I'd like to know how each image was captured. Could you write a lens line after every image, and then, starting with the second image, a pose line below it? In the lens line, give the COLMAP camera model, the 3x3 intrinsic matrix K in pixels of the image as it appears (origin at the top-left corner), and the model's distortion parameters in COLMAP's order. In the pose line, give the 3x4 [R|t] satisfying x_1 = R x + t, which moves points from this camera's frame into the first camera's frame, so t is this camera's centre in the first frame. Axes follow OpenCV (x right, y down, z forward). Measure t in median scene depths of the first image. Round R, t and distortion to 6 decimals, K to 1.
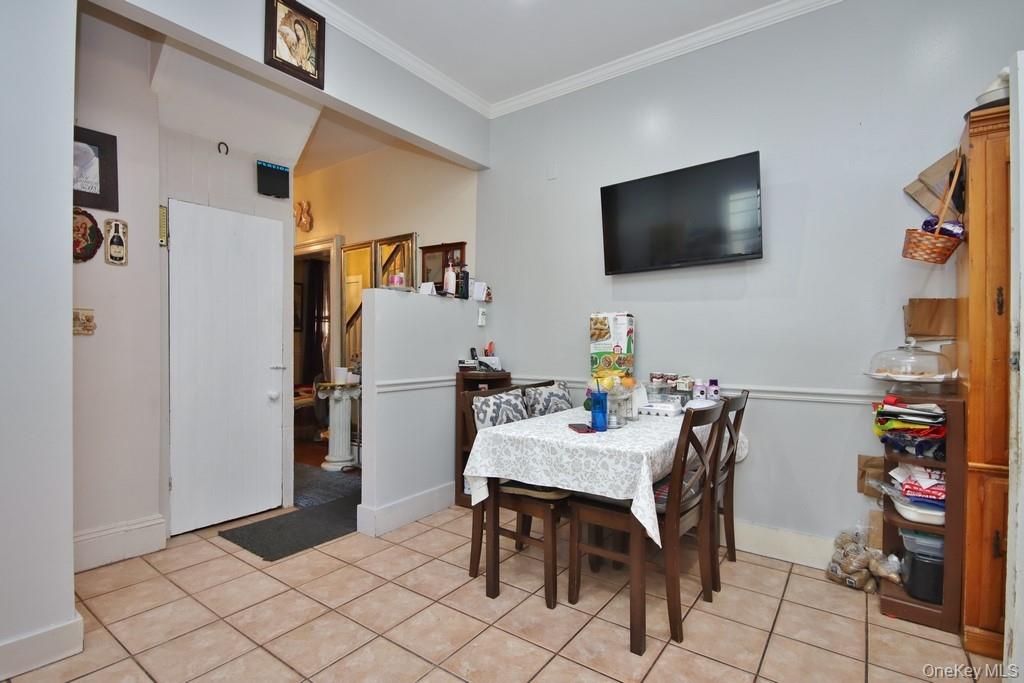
lens RADIAL K [[485.9, 0, 509.5], [0, 485.9, 343.0], [0, 0, 1]] dist [-0.012424, -0.001755]
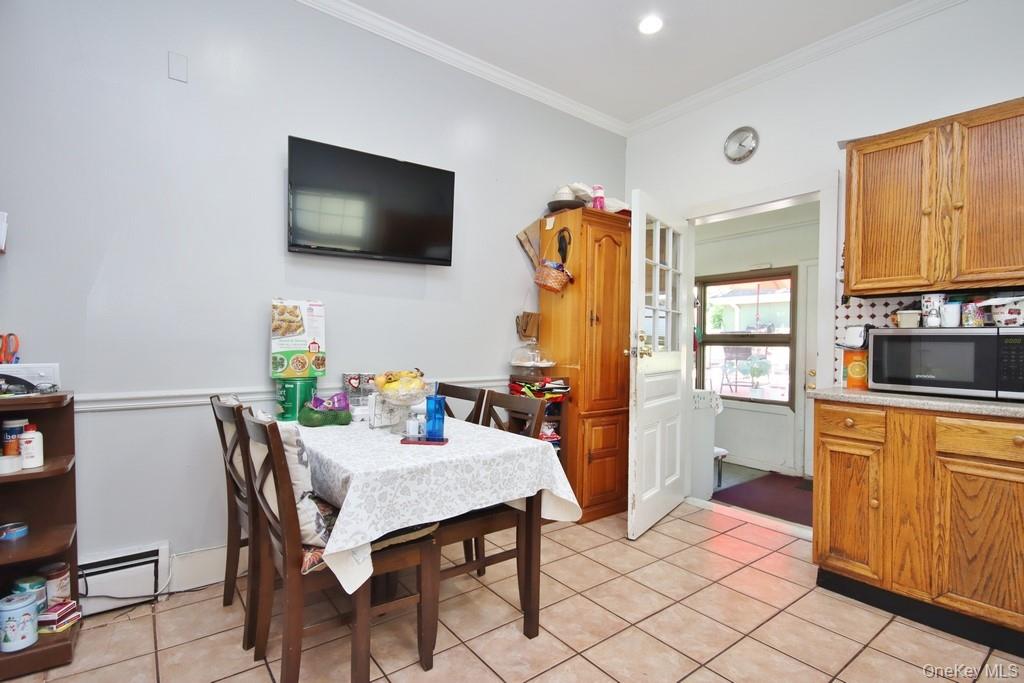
lens RADIAL K [[485.9, 0, 512.5], [0, 485.9, 345.2], [0, 0, 1]] dist [-0.012424, -0.001755]
pose [[0.288128, -0.003355, 0.957586, -0.455657], [-0.009749, 0.999932, 0.006437, 0.001463], [-0.957542, -0.011190, 0.288075, 0.452409]]
